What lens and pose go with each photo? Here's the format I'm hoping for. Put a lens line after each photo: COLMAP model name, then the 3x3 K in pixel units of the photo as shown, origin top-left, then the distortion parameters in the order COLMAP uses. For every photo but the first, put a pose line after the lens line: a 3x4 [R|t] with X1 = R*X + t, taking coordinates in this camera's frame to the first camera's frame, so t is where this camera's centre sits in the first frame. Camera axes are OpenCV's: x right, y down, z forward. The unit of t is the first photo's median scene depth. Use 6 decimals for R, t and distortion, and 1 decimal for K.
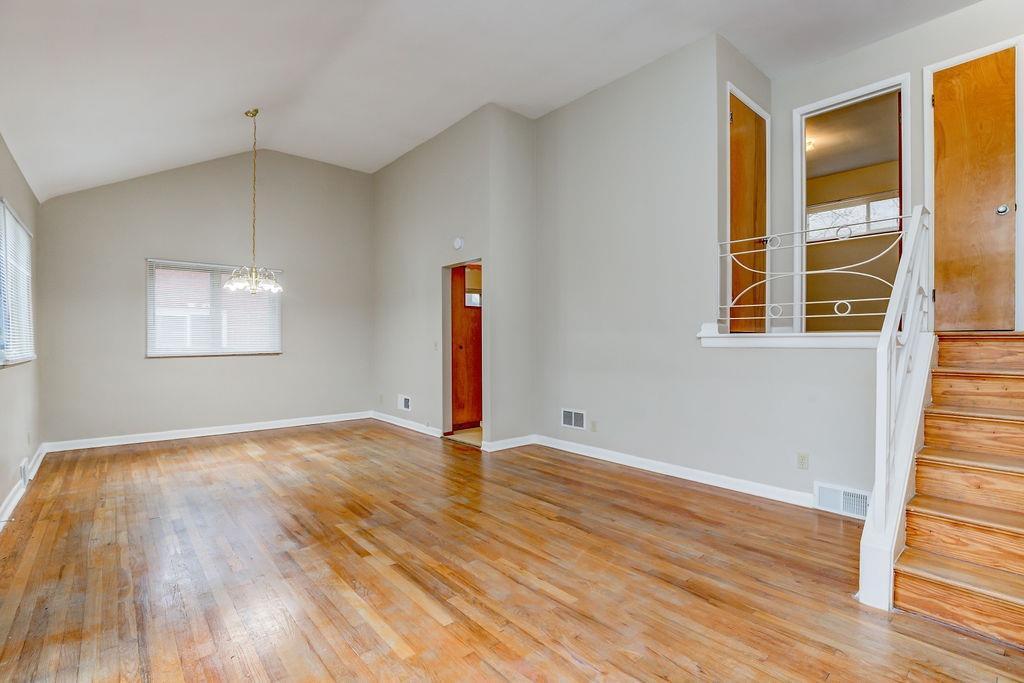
lens RADIAL K [[469.4, 0, 520.8], [0, 469.4, 343.4], [0, 0, 1]] dist [-0.026470, 0.001597]
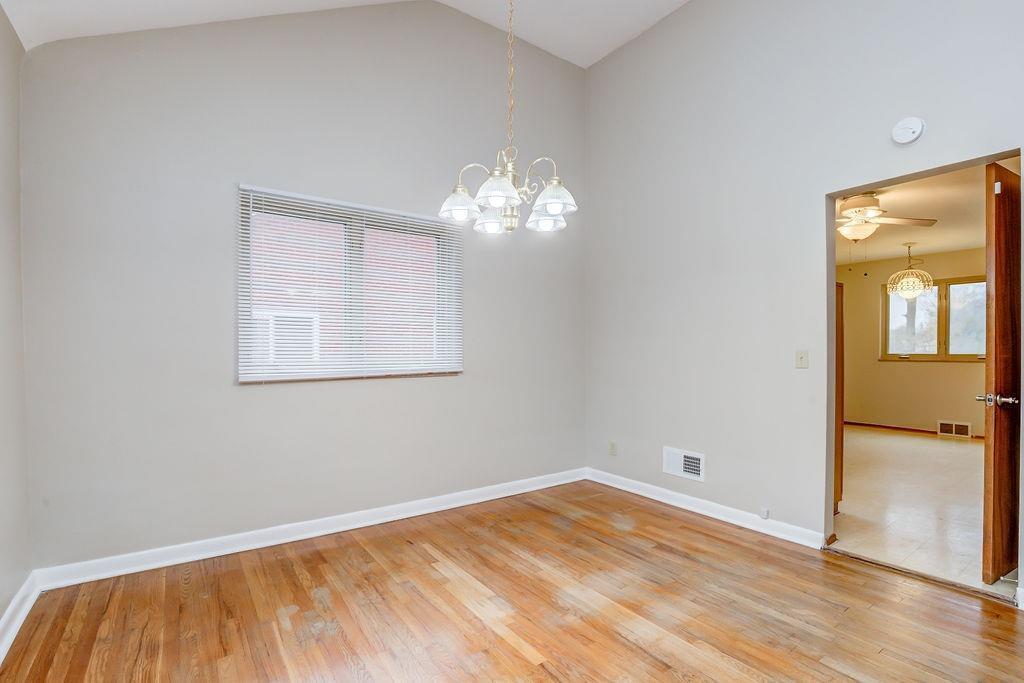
lens RADIAL K [[469.4, 0, 512.3], [0, 469.4, 347.4], [0, 0, 1]] dist [-0.026470, 0.001597]
pose [[0.995467, -0.005695, -0.094935, -0.422983], [0.004810, 0.999943, -0.009550, -0.002513], [0.094984, 0.009050, 0.995438, 0.478805]]
